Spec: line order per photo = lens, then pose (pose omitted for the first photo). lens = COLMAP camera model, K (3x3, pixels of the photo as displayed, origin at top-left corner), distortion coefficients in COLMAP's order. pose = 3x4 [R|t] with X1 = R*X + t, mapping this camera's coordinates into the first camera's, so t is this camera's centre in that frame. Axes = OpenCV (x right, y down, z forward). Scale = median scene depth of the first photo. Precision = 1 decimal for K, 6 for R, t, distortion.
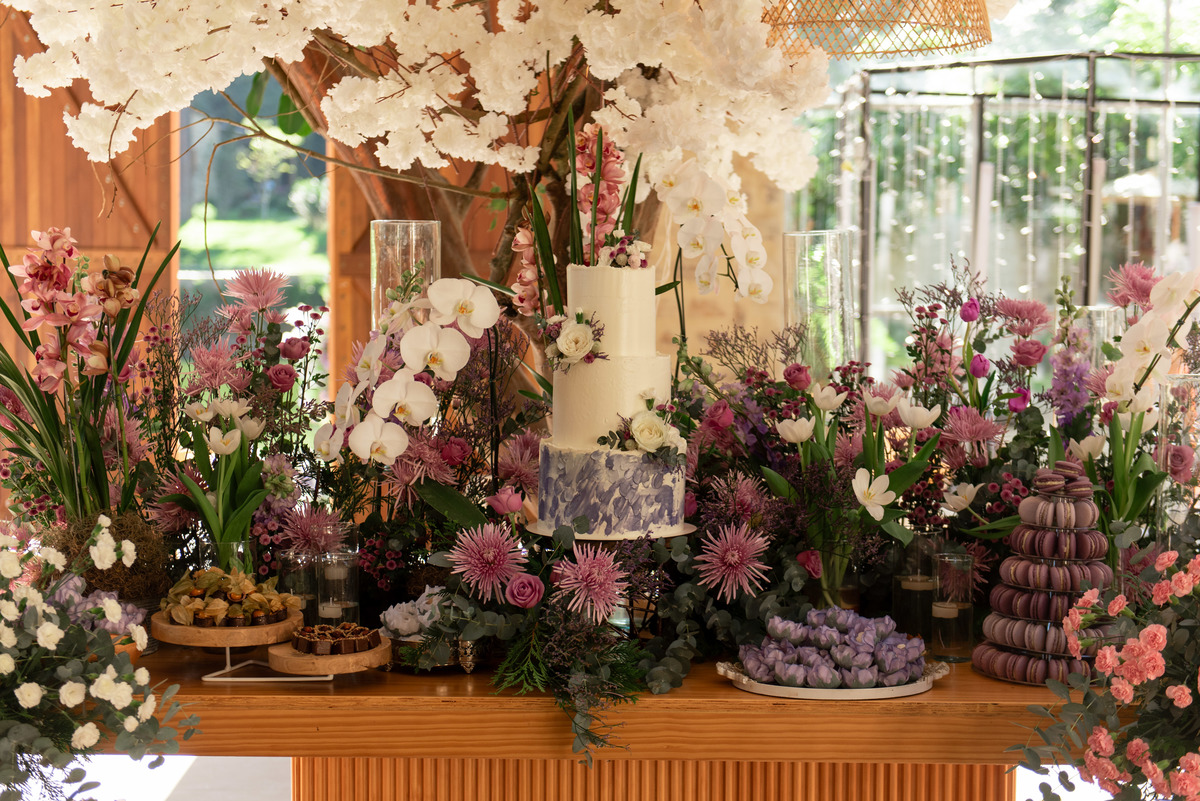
lens RADIAL K [[1939.3, 0, 600.0], [0, 1939.3, 400.5], [0, 0, 1]] dist [-0.002967, 0.001142]
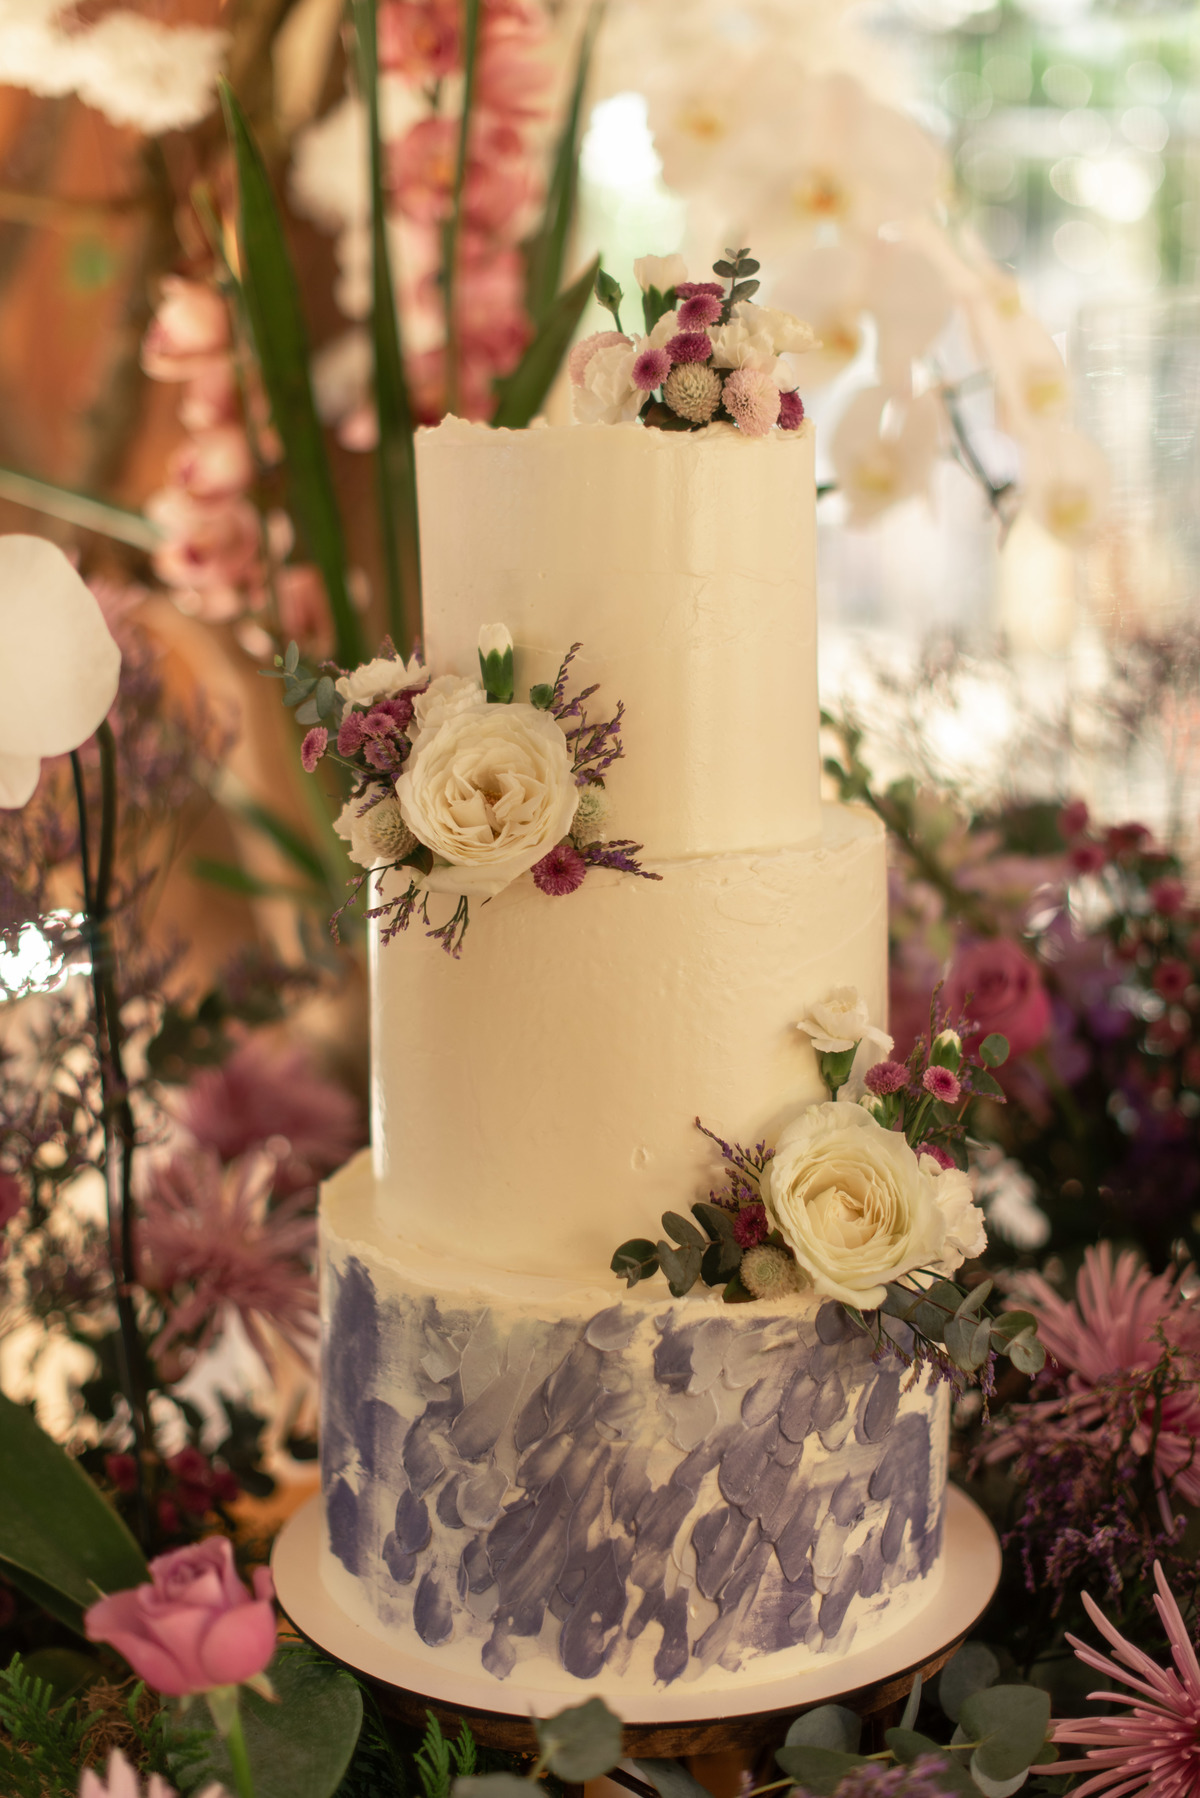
lens RADIAL K [[2553.9, 0, 600.0], [0, 2553.9, 899.0], [0, 0, 1]] dist [-0.007032, 0.015053]
pose [[0.990271, -0.038656, 0.133677, -0.038138], [0.023228, 0.993082, 0.115103, -0.050245], [-0.137201, -0.110878, 0.984318, 0.723634]]
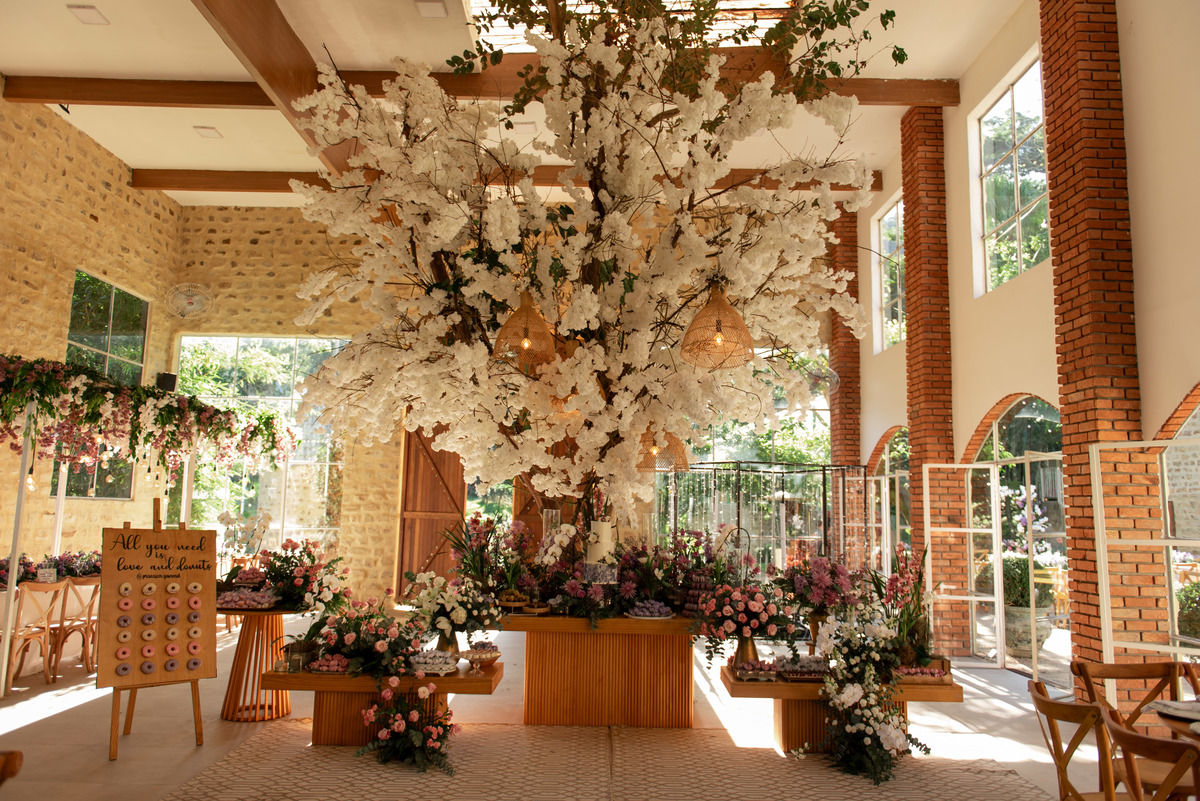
lens RADIAL K [[842.2, 0, 600.0], [0, 842.2, 400.5], [0, 0, 1]] dist [-0.004689, -0.000398]
pose [[0.999839, 0.016657, 0.006724, -0.014773], [-0.014904, 0.978208, -0.207093, 0.059358], [-0.010027, 0.206959, 0.978298, -0.951116]]
